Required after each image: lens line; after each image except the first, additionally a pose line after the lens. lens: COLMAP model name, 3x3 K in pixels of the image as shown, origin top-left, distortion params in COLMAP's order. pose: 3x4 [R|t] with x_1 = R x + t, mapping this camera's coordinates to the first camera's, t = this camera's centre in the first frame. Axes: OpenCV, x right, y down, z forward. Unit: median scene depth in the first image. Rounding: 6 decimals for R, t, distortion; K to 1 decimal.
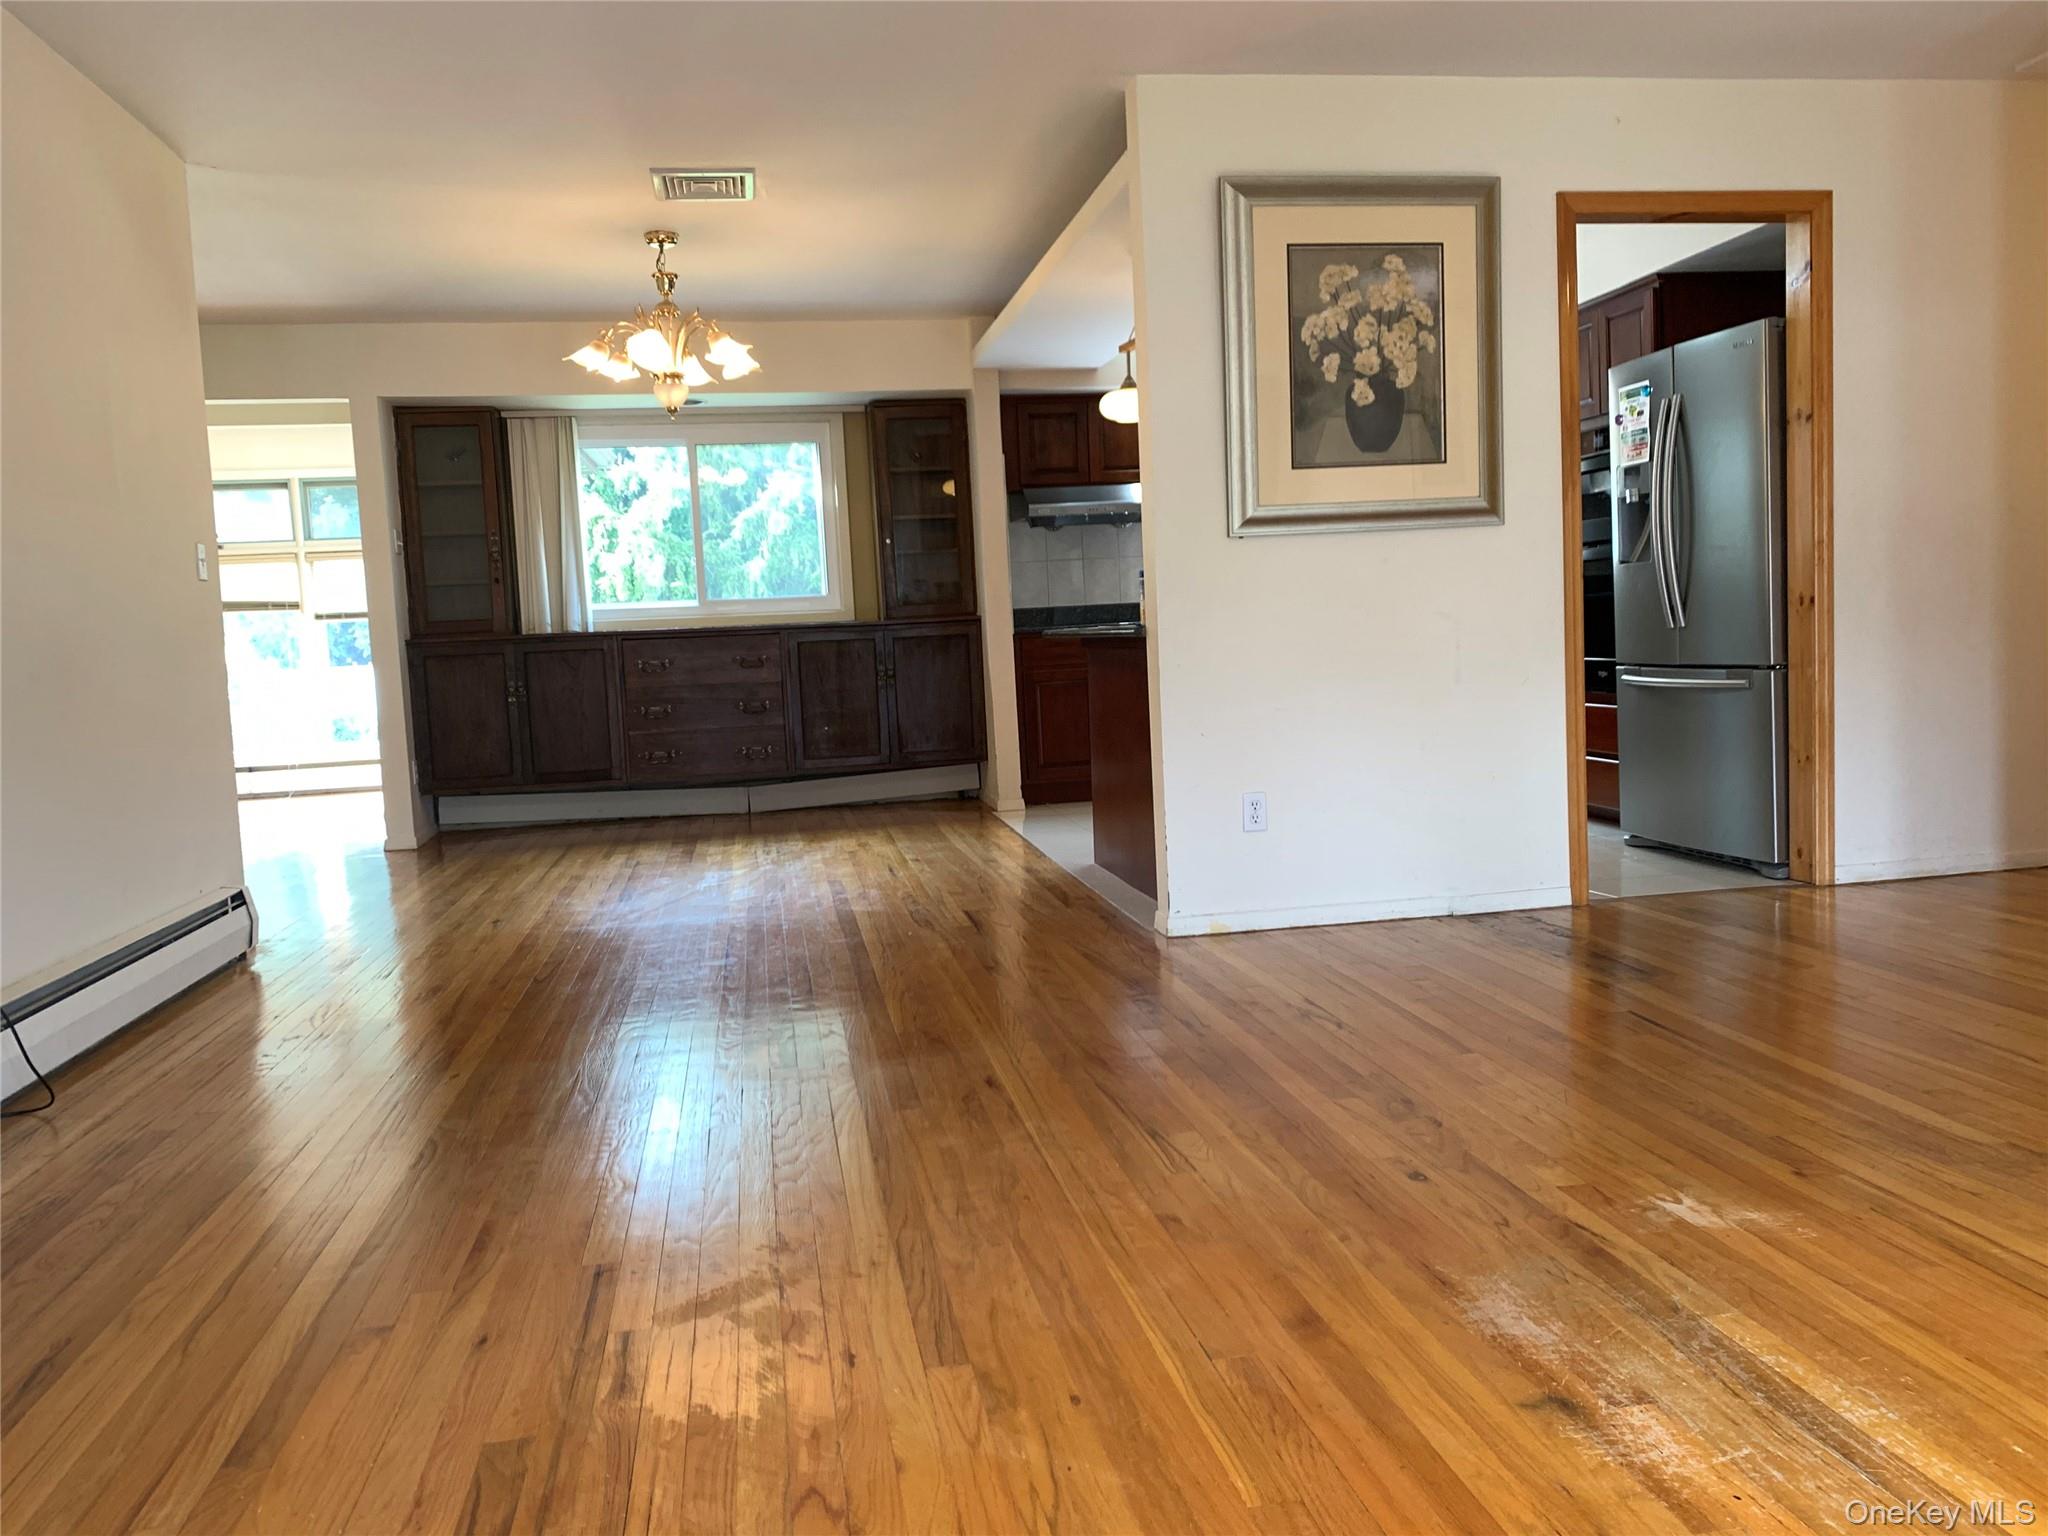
lens RADIAL K [[1577.3, 0, 1039.5], [0, 1577.3, 754.4], [0, 0, 1]] dist [0.058850, -0.060989]
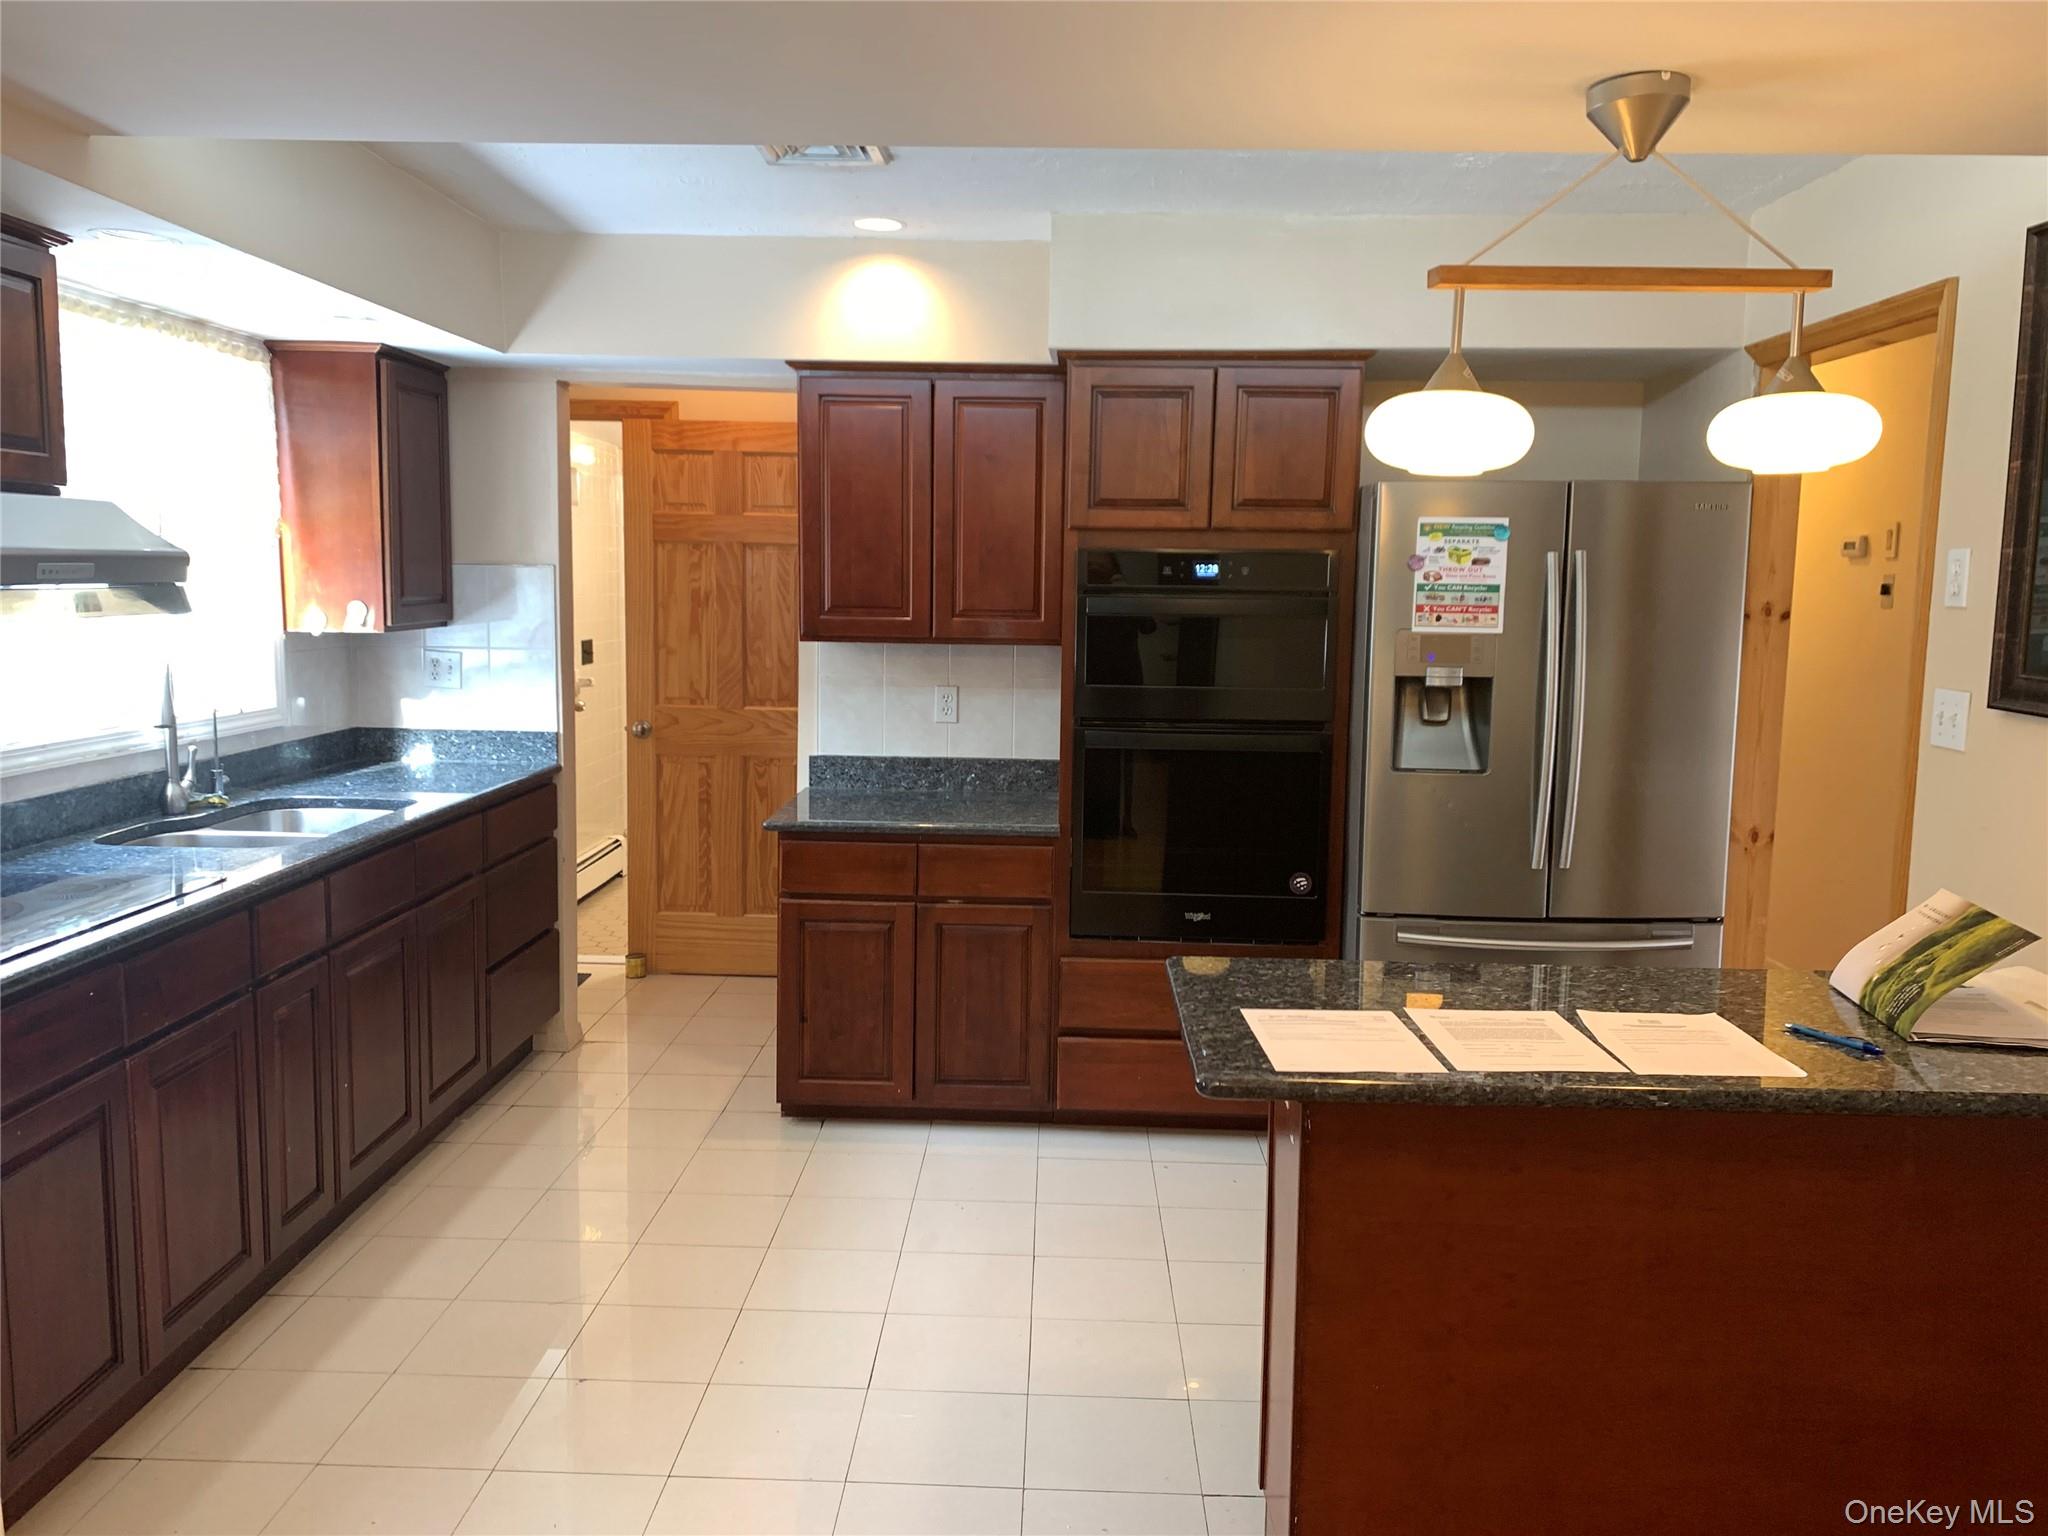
lens RADIAL K [[1577.3, 0, 1004.1], [0, 1577.3, 757.8], [0, 0, 1]] dist [0.058850, -0.060989]
pose [[0.199671, -0.058183, 0.978134, -0.349624], [0.056366, 0.997265, 0.047815, -0.174771], [-0.978240, 0.045587, 0.202404, 1.073308]]
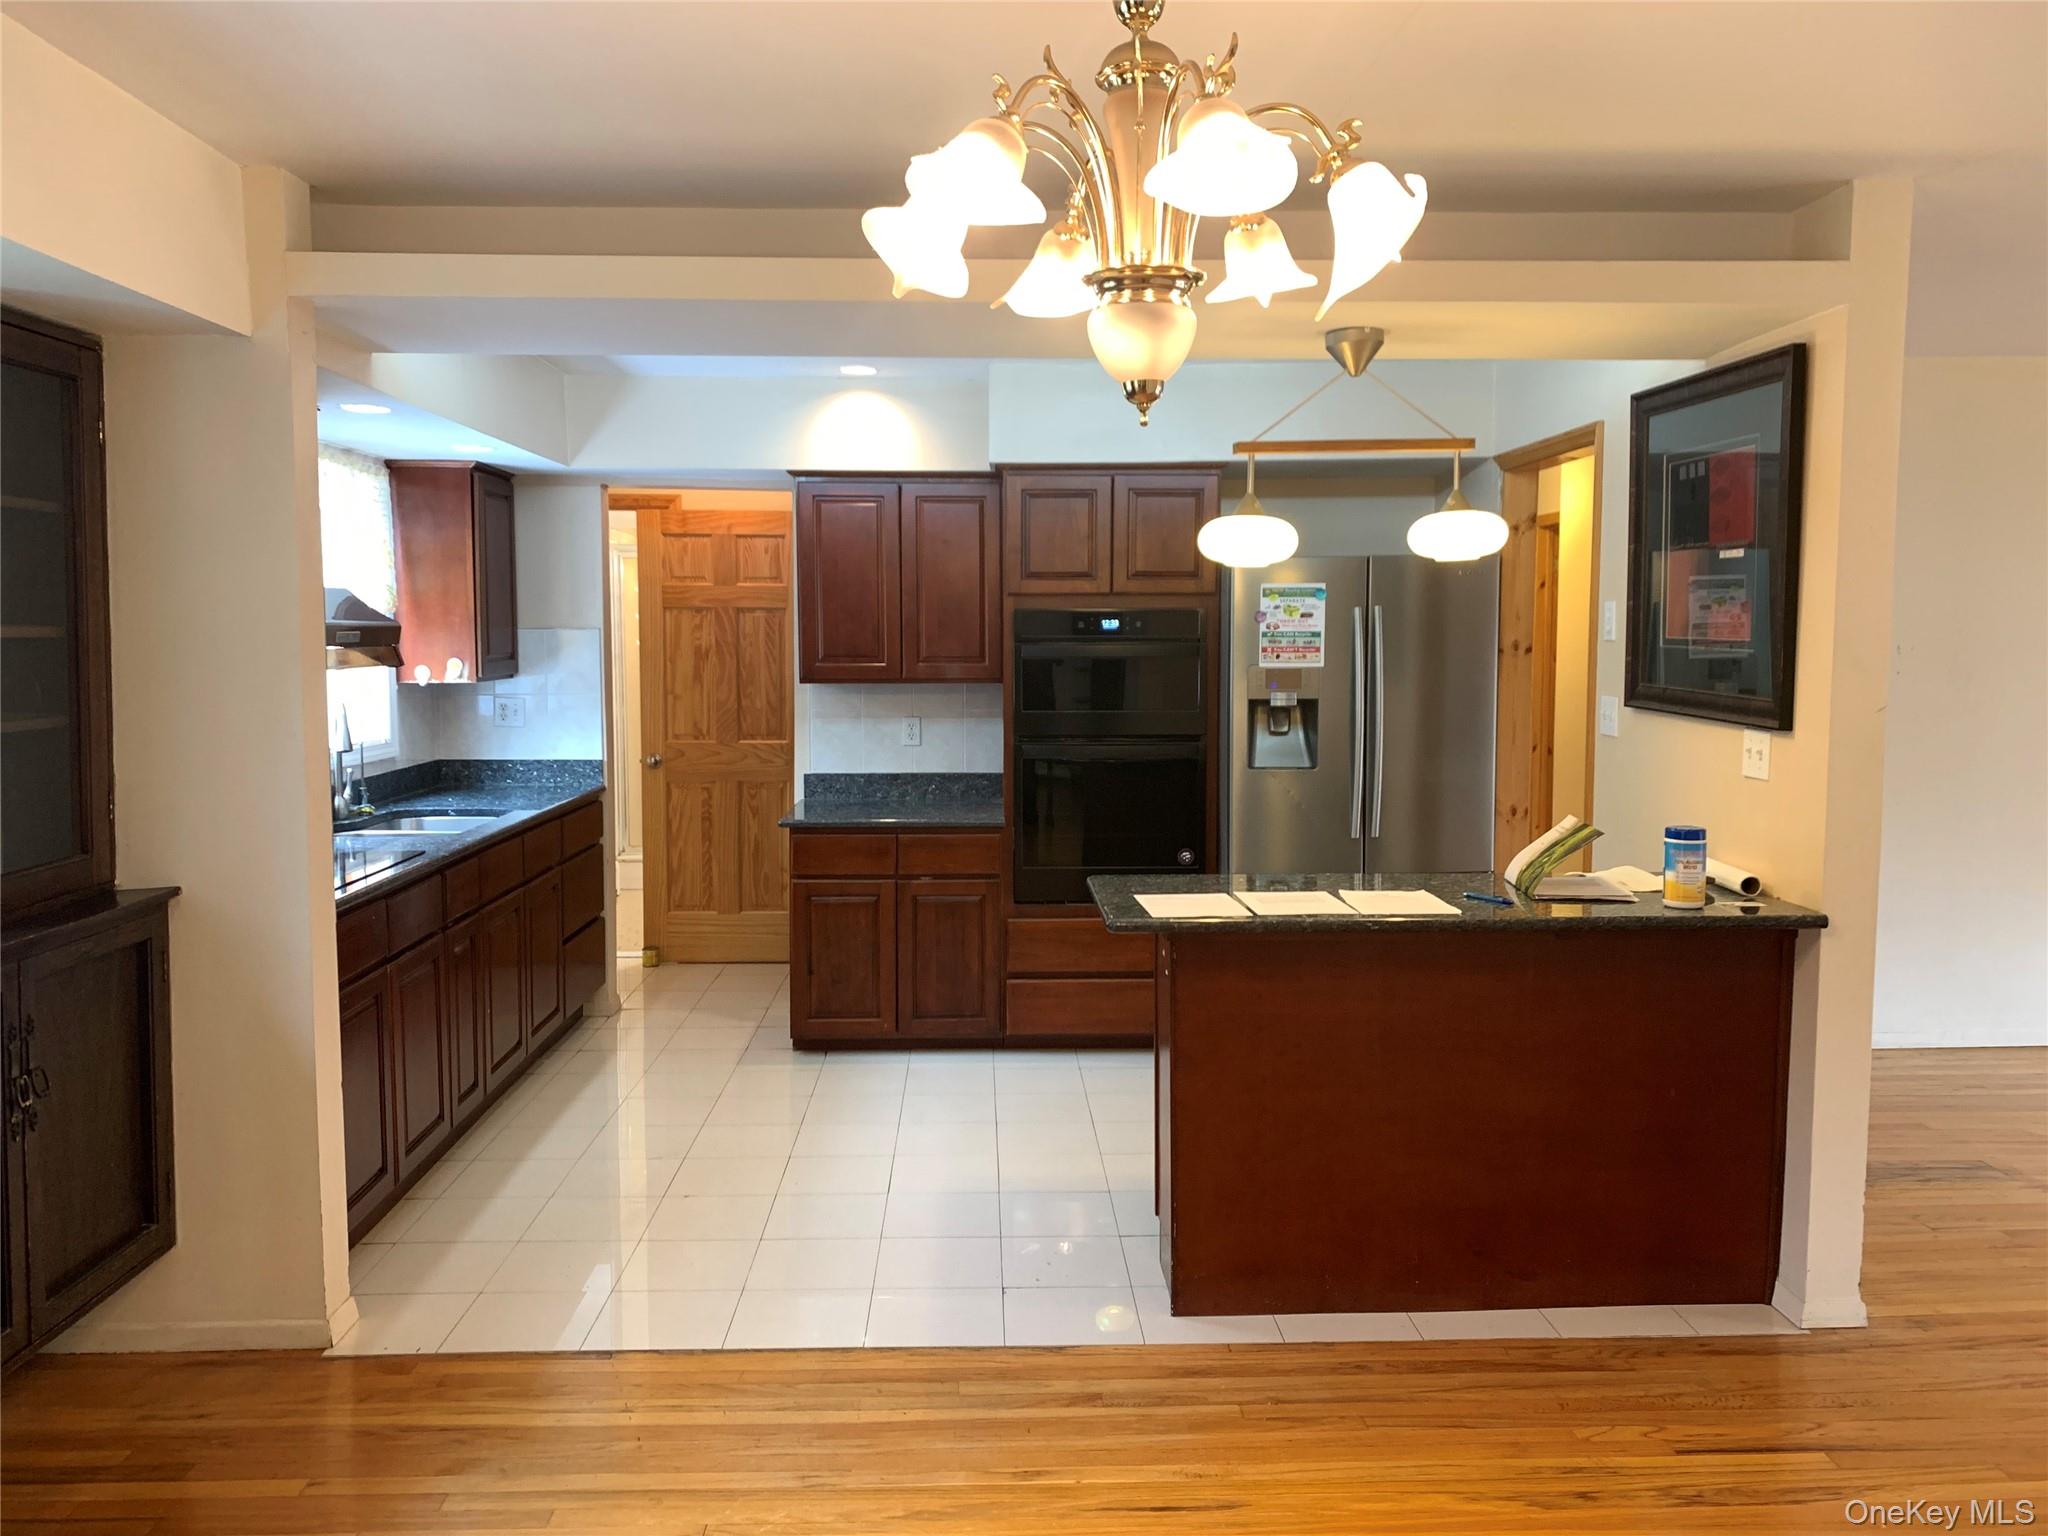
lens RADIAL K [[1577.3, 0, 1022.7], [0, 1577.3, 746.7], [0, 0, 1]] dist [0.058850, -0.060989]
pose [[0.134451, -0.020431, 0.990710, -0.593864], [0.076551, 0.997014, 0.010172, -0.159022], [-0.987959, 0.074472, 0.135614, 1.051572]]
